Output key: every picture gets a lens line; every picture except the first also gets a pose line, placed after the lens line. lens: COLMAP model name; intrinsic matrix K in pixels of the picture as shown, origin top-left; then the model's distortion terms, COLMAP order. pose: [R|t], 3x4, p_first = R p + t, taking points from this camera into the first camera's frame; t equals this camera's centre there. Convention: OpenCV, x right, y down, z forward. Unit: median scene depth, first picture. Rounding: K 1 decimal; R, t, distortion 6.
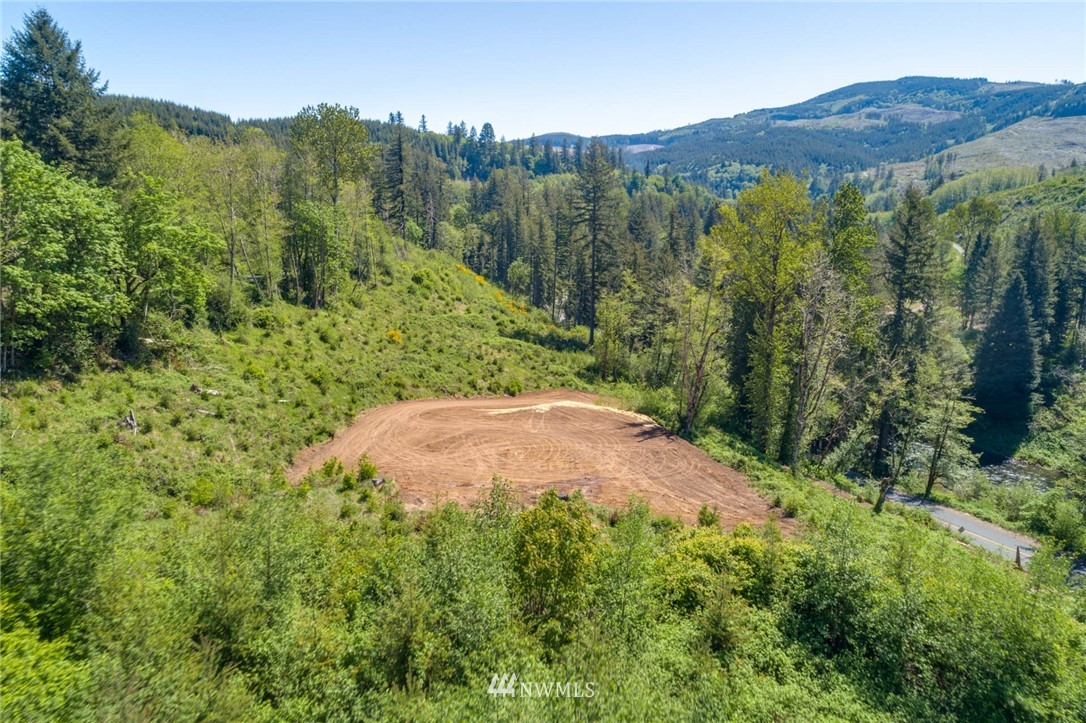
lens RADIAL K [[726.6, 0, 542.5], [0, 726.6, 361.6], [0, 0, 1]] dist [-0.011087, 0.011175]
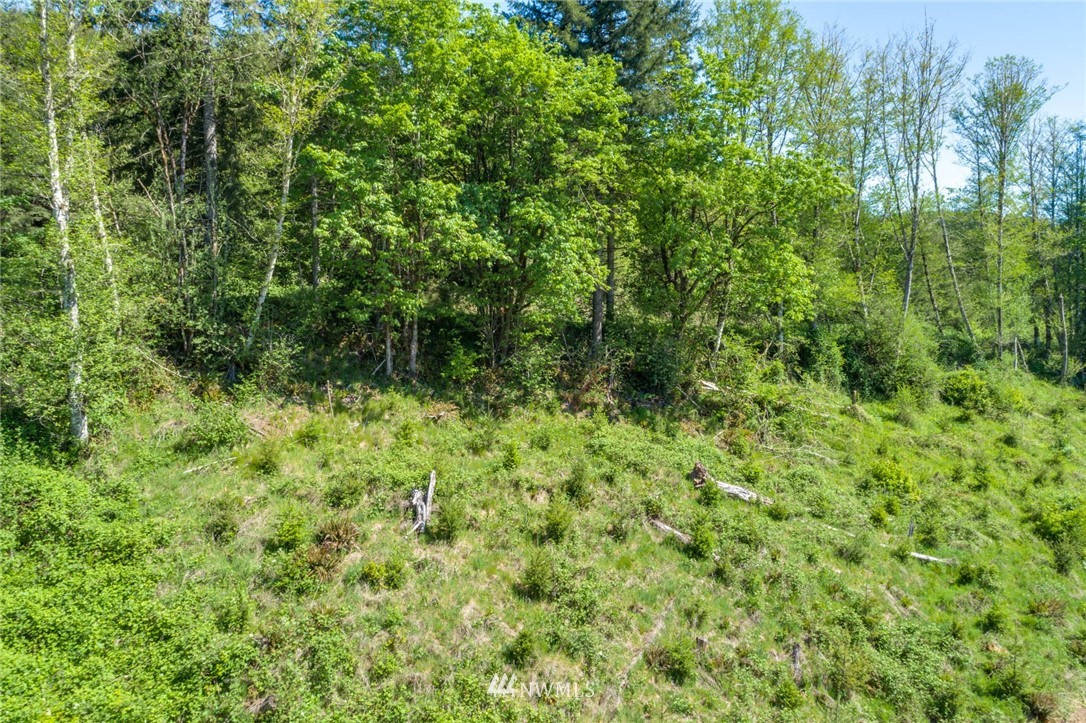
lens RADIAL K [[726.6, 0, 548.6], [0, 726.6, 358.4], [0, 0, 1]] dist [-0.011087, 0.011175]
pose [[0.538833, 0.034399, -0.841710, -0.079029], [-0.184074, 0.979829, -0.077794, 0.009313], [0.822056, 0.196855, 0.534296, 0.334175]]
